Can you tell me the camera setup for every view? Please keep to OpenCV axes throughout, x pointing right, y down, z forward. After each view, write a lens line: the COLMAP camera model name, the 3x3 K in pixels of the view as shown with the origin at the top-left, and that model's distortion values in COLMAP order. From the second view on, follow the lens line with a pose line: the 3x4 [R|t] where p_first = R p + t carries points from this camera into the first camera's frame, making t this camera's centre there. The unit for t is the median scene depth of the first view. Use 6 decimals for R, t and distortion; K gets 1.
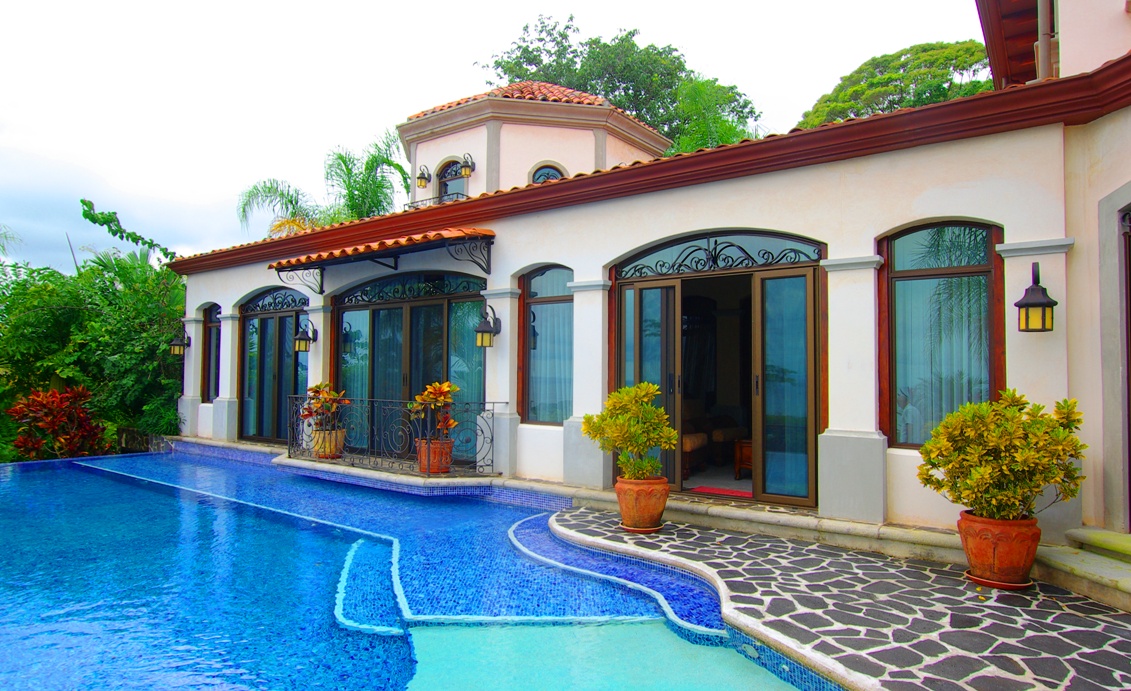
lens RADIAL K [[680.5, 0, 566.0], [0, 680.5, 347.9], [0, 0, 1]] dist [-0.005681, -0.004548]
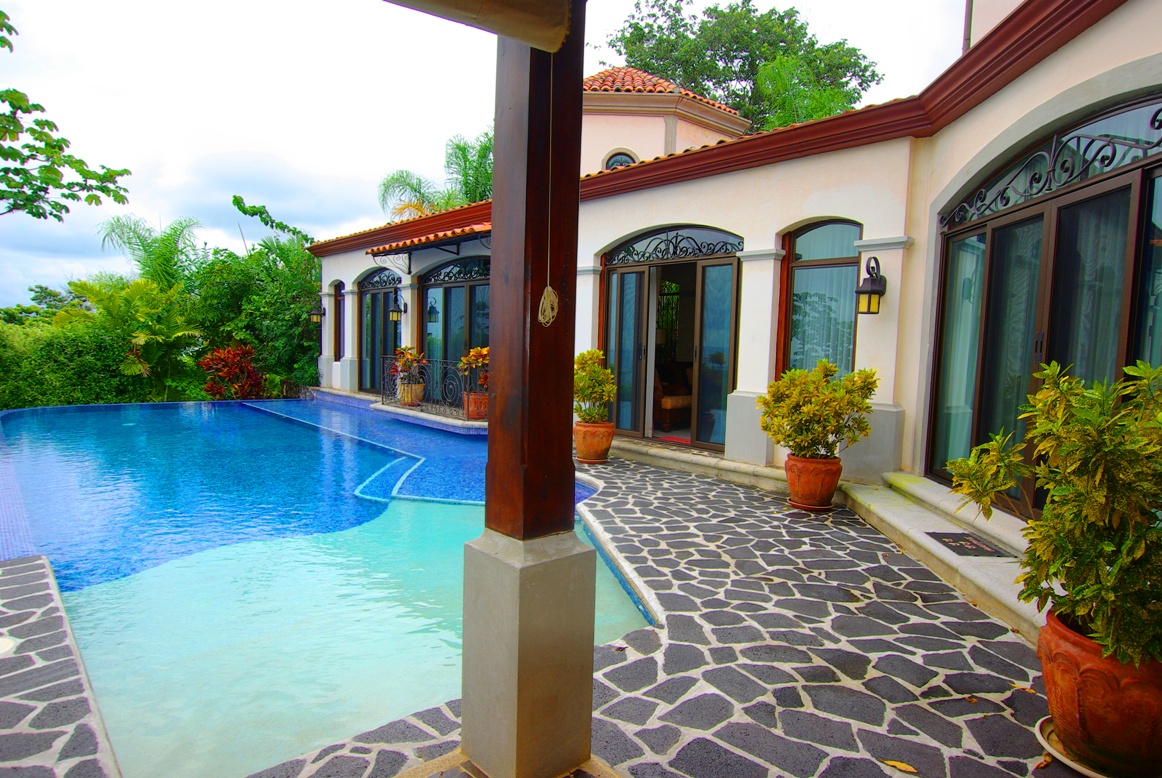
lens RADIAL K [[691.6, 0, 579.4], [0, 691.6, 389.3], [0, 0, 1]] dist [-0.007047, -0.005744]
pose [[0.975142, 0.035734, -0.218679, 0.190036], [-0.013603, 0.994703, 0.101884, -0.003337], [0.221162, -0.096376, 0.970463, -0.143112]]
